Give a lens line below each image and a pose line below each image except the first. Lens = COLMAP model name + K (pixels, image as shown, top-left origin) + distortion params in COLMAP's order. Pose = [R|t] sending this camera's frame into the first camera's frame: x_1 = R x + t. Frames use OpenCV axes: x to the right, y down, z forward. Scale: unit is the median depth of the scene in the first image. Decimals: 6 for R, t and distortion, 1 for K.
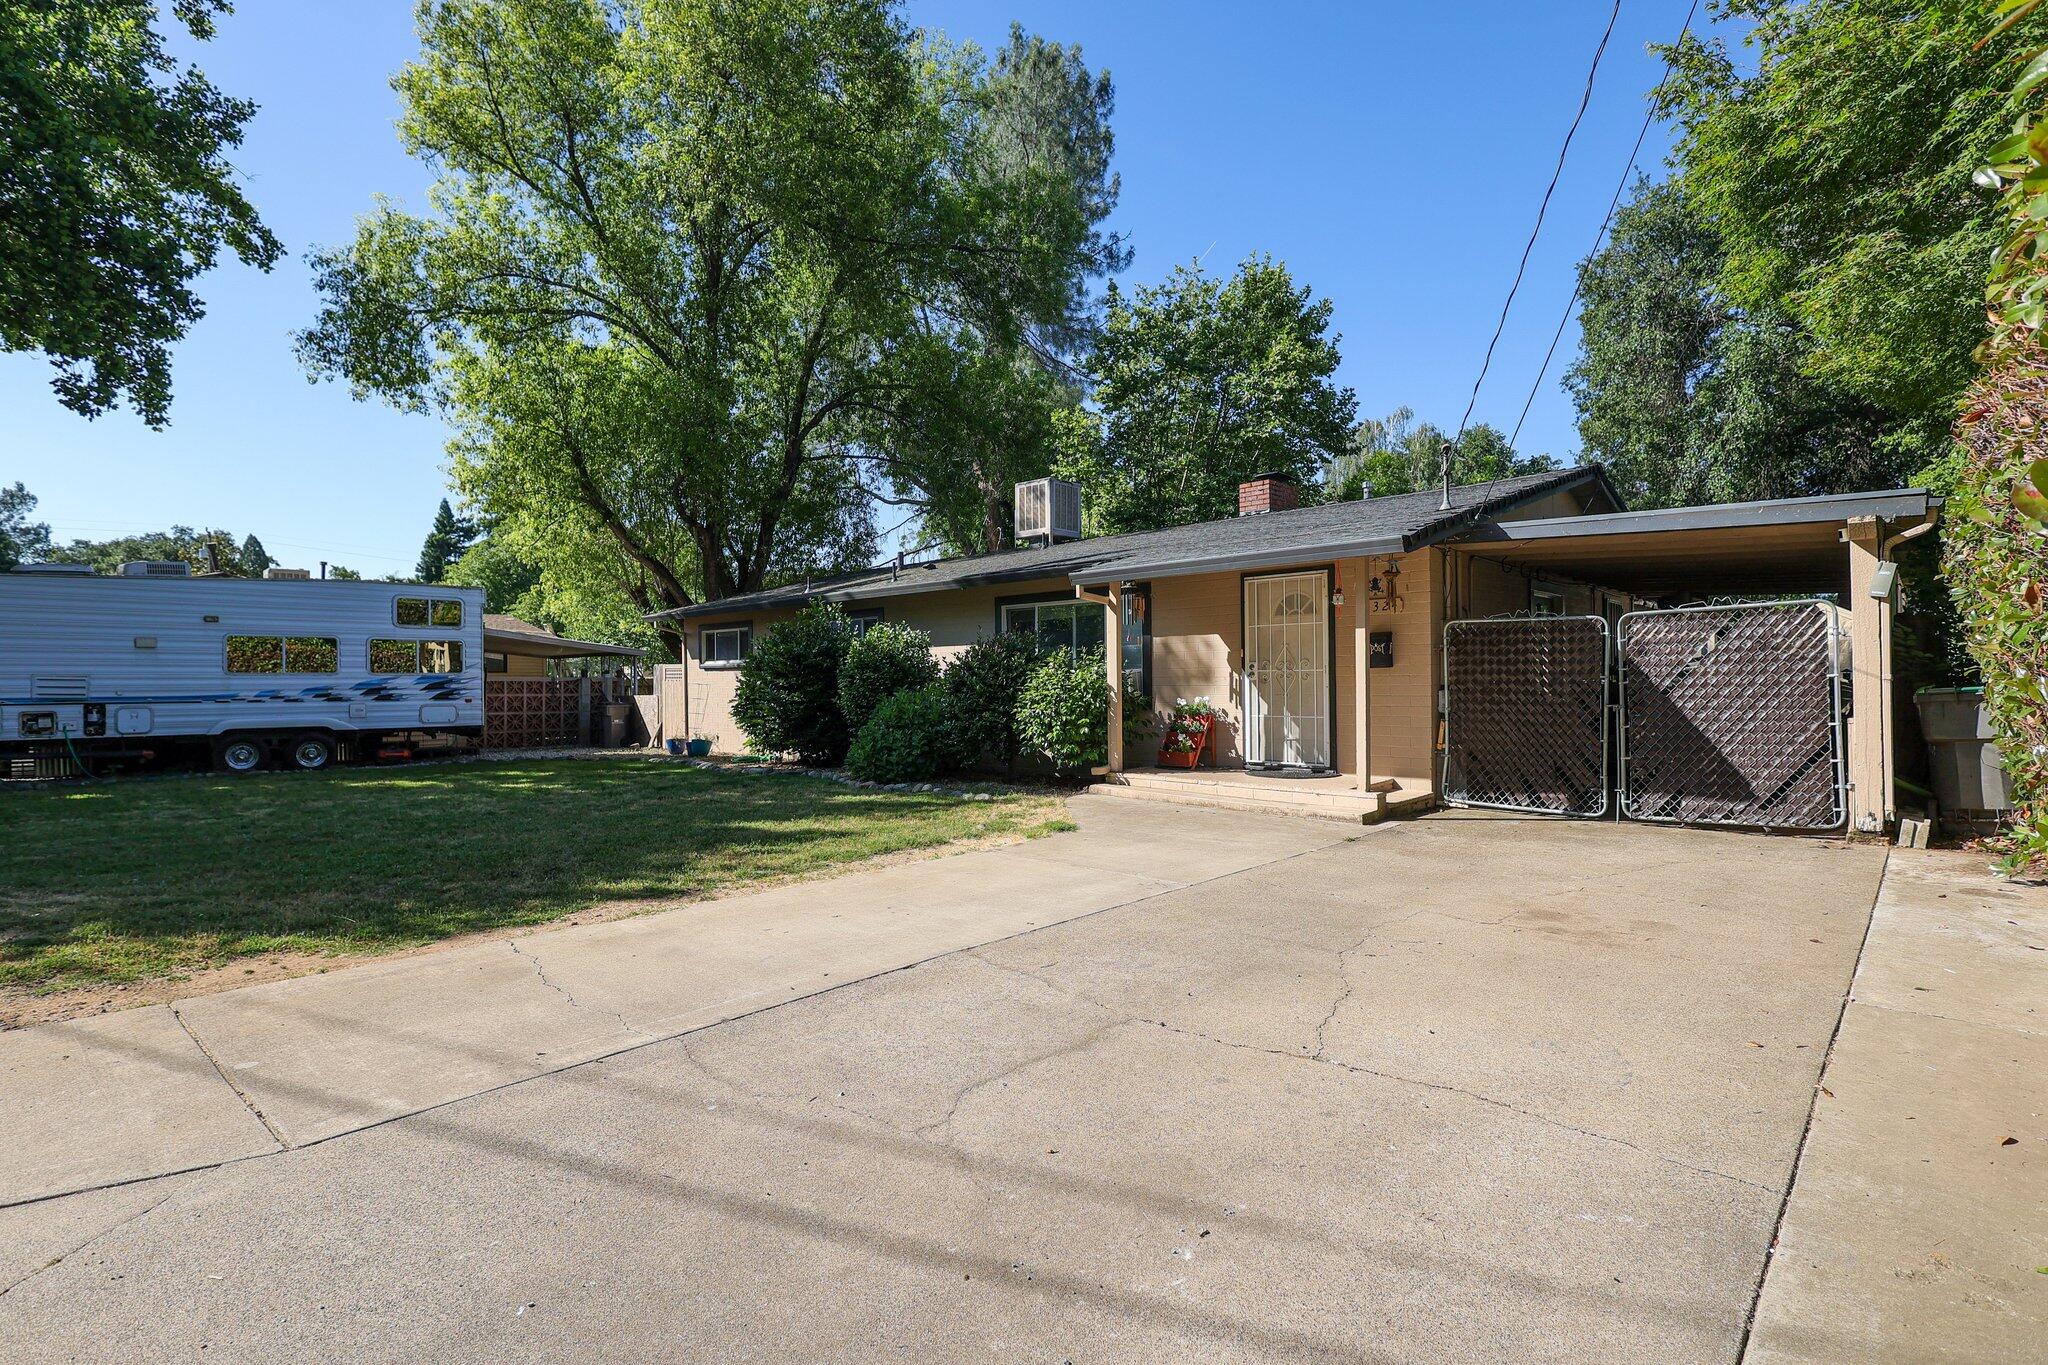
lens RADIAL K [[944.7, 0, 1024.0], [0, 944.7, 682.5], [0, 0, 1]] dist [0.000119, 0.000038]
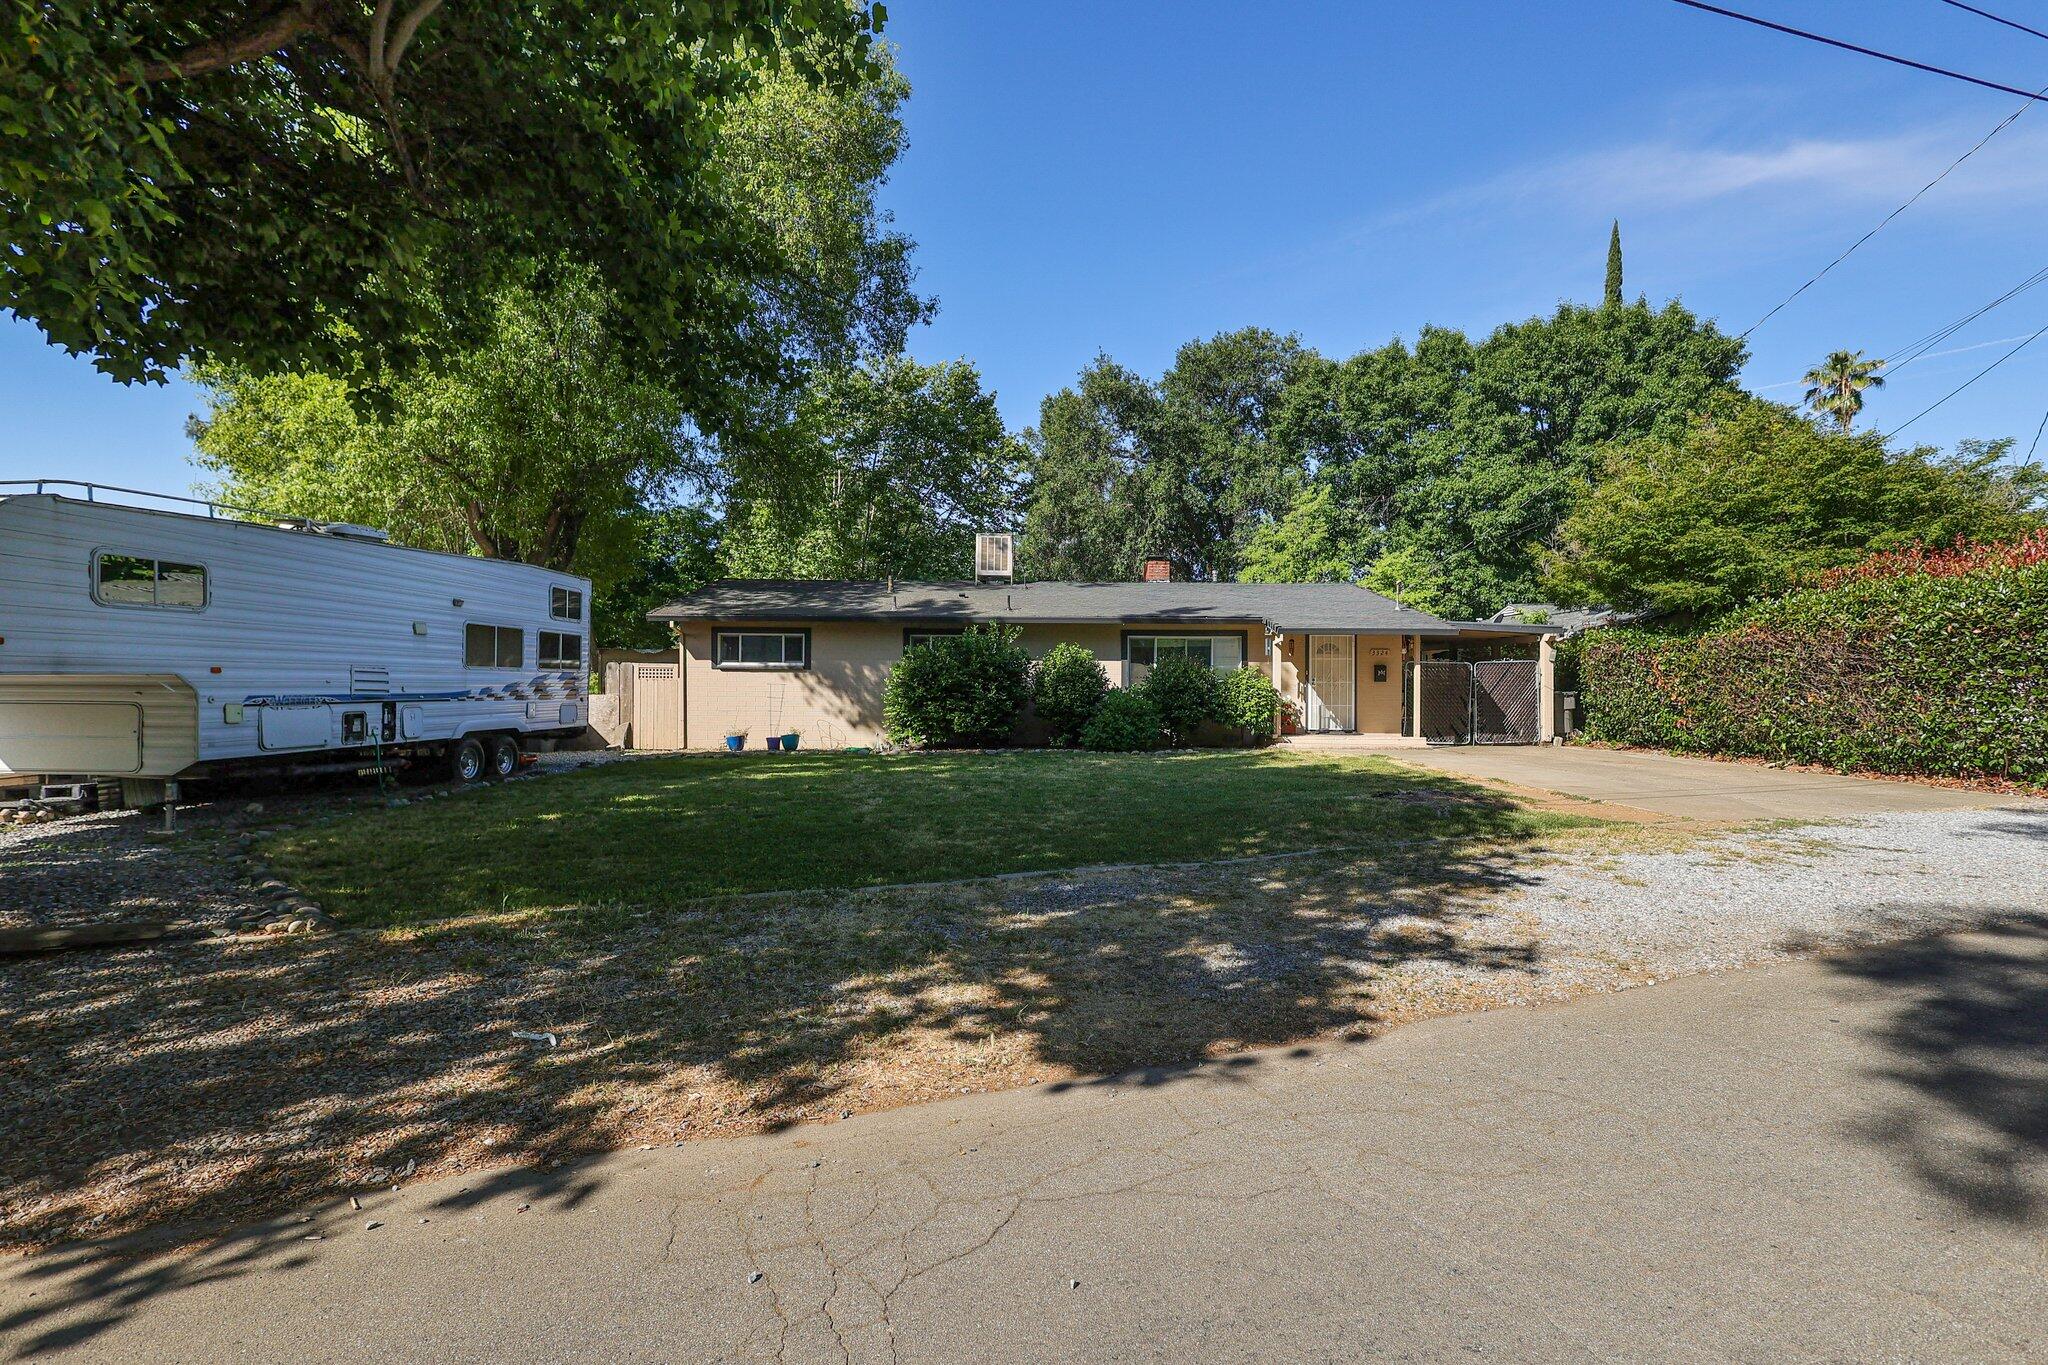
lens RADIAL K [[944.7, 0, 1024.0], [0, 944.7, 682.5], [0, 0, 1]] dist [0.000119, 0.000038]
pose [[0.710555, 0.012336, 0.703533, -1.495226], [-0.009803, 0.999923, -0.007632, 0.008451], [-0.703573, -0.001473, 0.710621, 0.040302]]
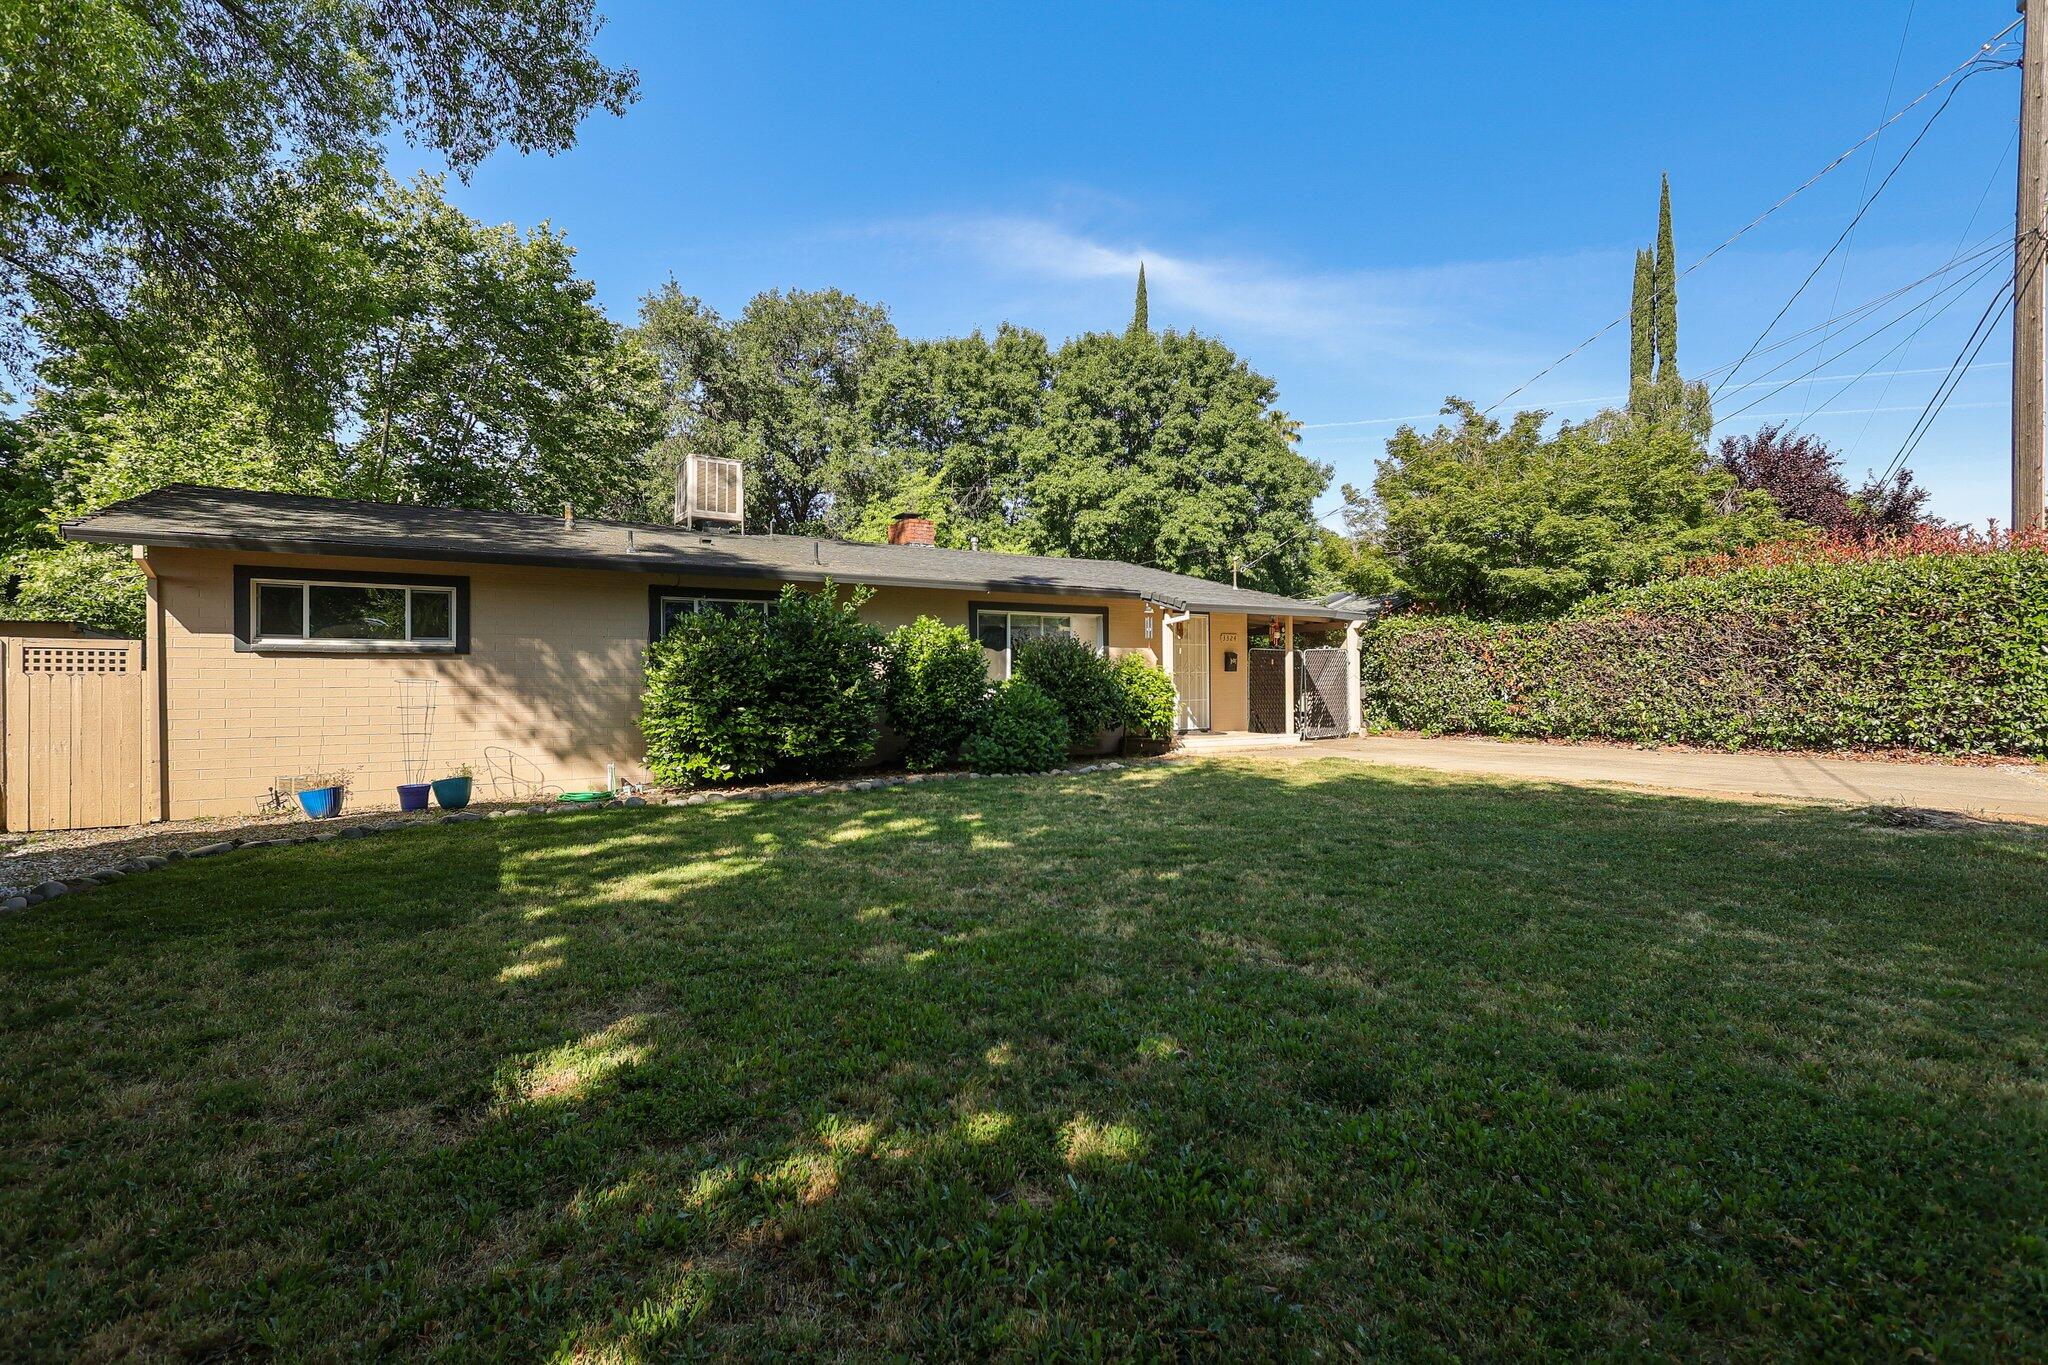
lens RADIAL K [[944.7, 0, 1024.0], [0, 944.7, 682.5], [0, 0, 1]] dist [0.000119, 0.000038]
pose [[0.223948, 0.008493, 0.974564, -1.333733], [0.008494, 0.999907, -0.010665, 0.018746], [-0.974564, 0.010666, 0.223855, 0.861430]]
